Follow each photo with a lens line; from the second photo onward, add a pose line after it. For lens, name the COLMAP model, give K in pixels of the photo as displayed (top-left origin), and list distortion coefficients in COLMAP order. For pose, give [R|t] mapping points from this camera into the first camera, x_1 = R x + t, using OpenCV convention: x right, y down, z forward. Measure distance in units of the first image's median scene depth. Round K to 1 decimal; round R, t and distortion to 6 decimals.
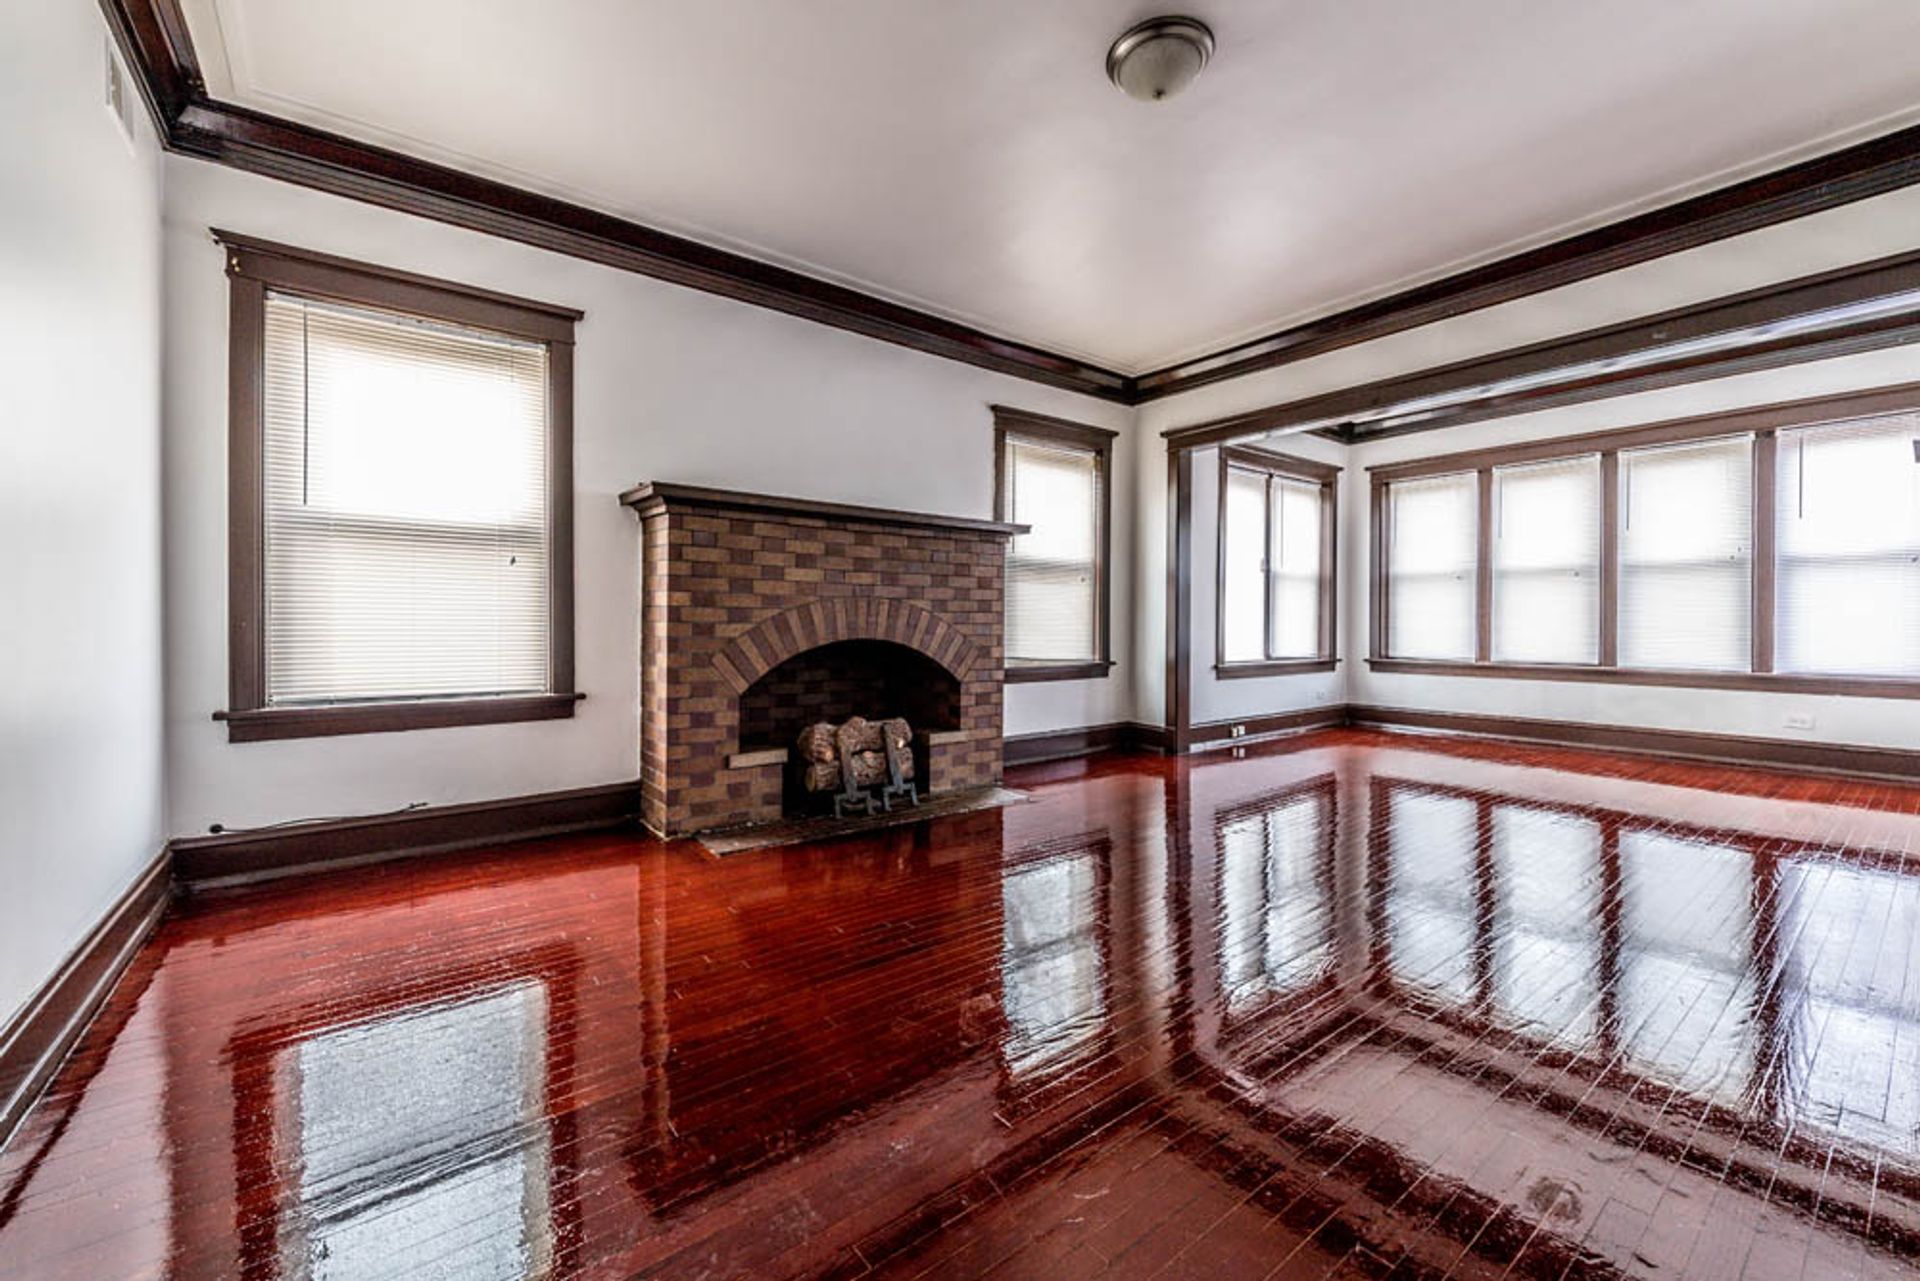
lens RADIAL K [[761.4, 0, 960.9], [0, 761.4, 614.9], [0, 0, 1]] dist [0.008944, -0.004758]
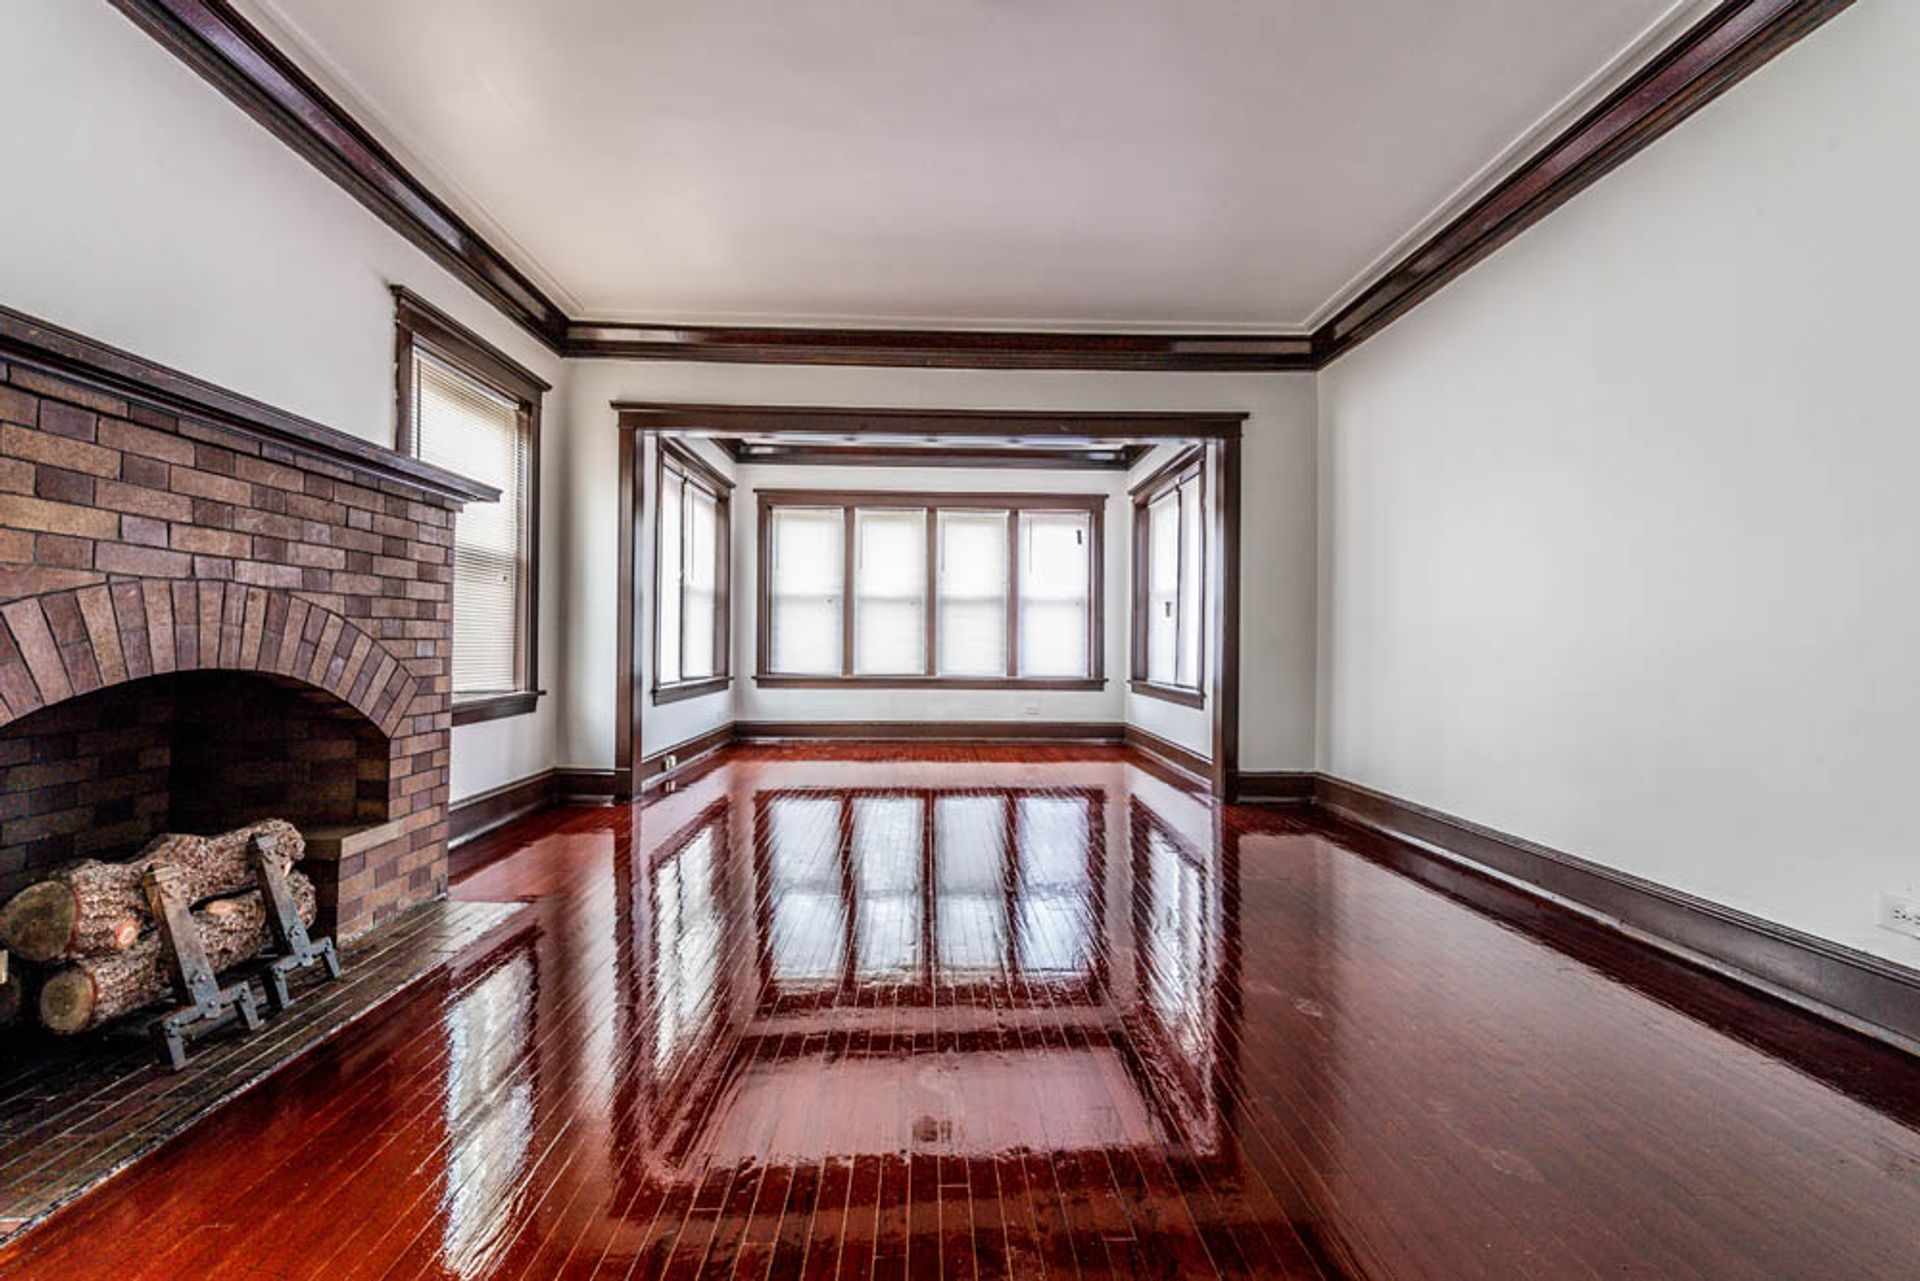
lens RADIAL K [[756.5, 0, 960.0], [0, 756.5, 640.5], [0, 0, 1]] dist [0.001379, -0.000140]
pose [[0.575882, 0.006432, 0.817507, -0.193329], [-0.015606, 0.999873, 0.003127, 0.003664], [-0.817384, -0.014559, 0.575910, 0.267369]]
